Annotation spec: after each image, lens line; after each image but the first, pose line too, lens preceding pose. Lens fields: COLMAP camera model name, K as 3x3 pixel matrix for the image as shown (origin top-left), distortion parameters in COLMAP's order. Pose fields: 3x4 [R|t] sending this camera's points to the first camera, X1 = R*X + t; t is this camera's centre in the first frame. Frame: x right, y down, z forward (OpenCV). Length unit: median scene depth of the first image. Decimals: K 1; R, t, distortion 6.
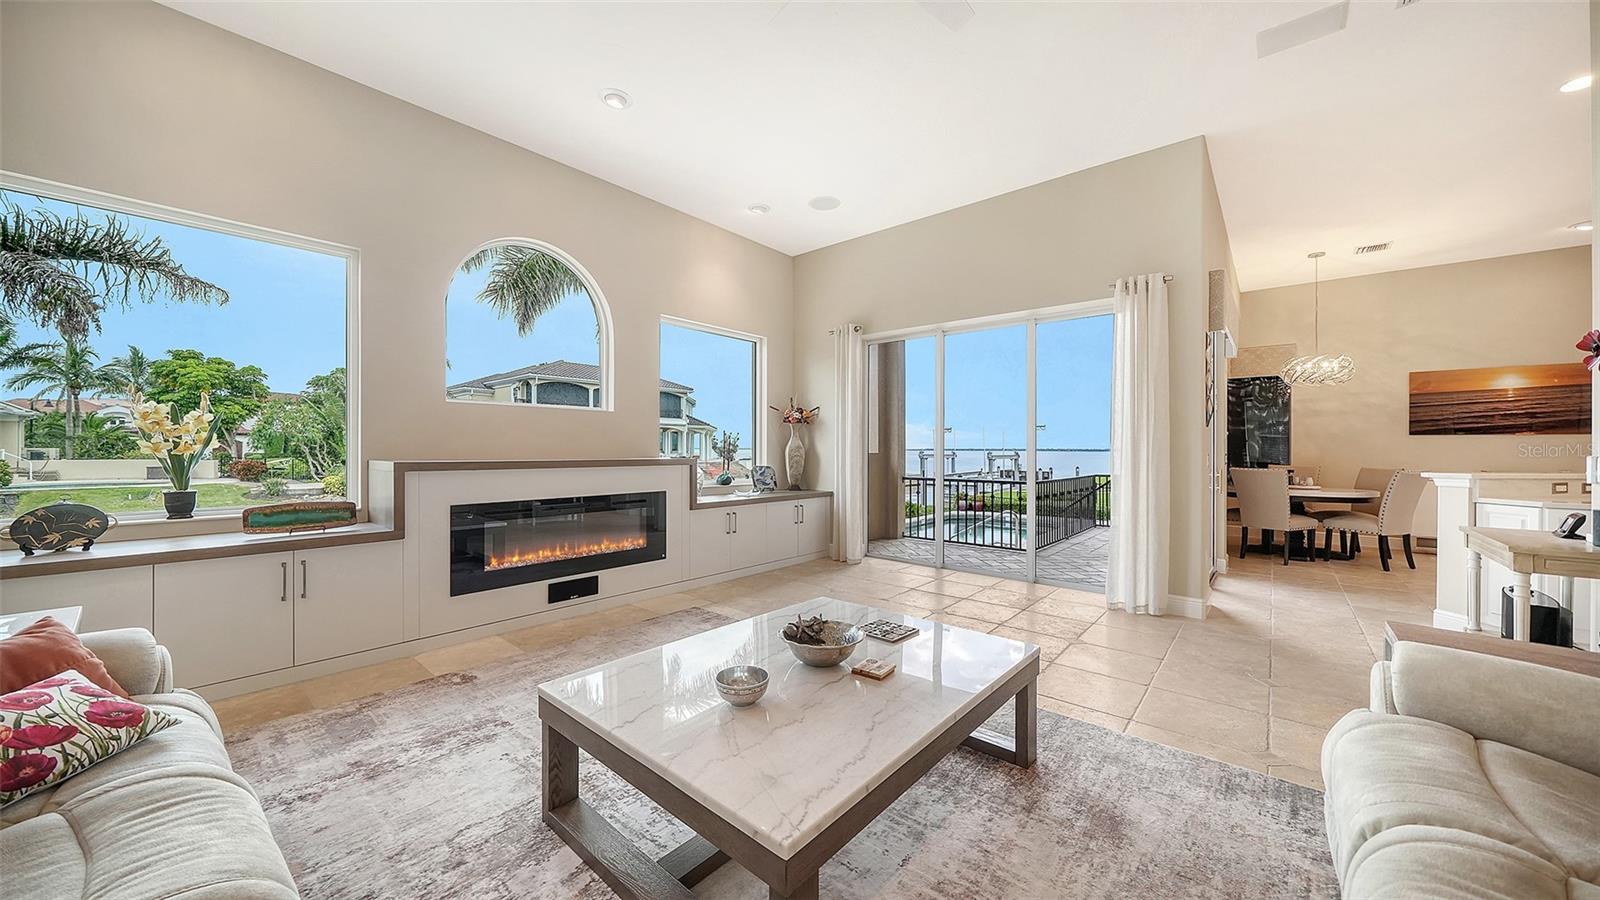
lens RADIAL K [[565.0, 0, 791.6], [0, 565.0, 454.6], [0, 0, 1]] dist [0.000770, 0.000167]
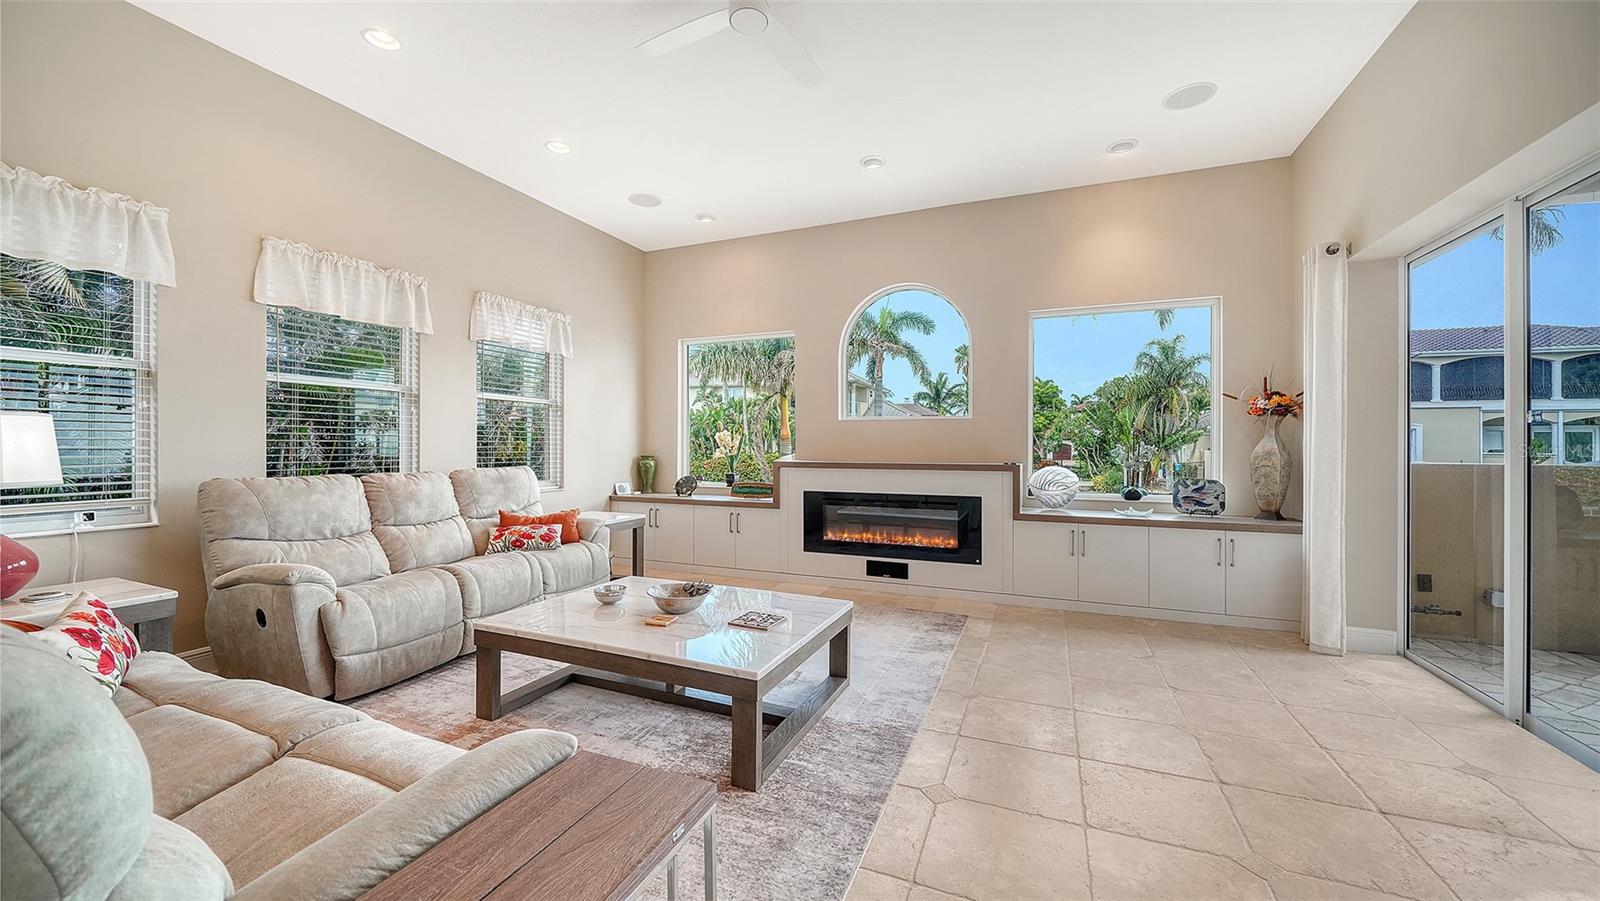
lens RADIAL K [[600.0, 0, 798.5], [0, 600.0, 452.0], [0, 0, 1]] dist [0.003610, 0.000870]
pose [[0.298036, 0.003888, -0.954547, 0.764313], [-0.011572, 0.999933, 0.000460, -0.011891], [0.954484, 0.010909, 0.298061, 0.420326]]
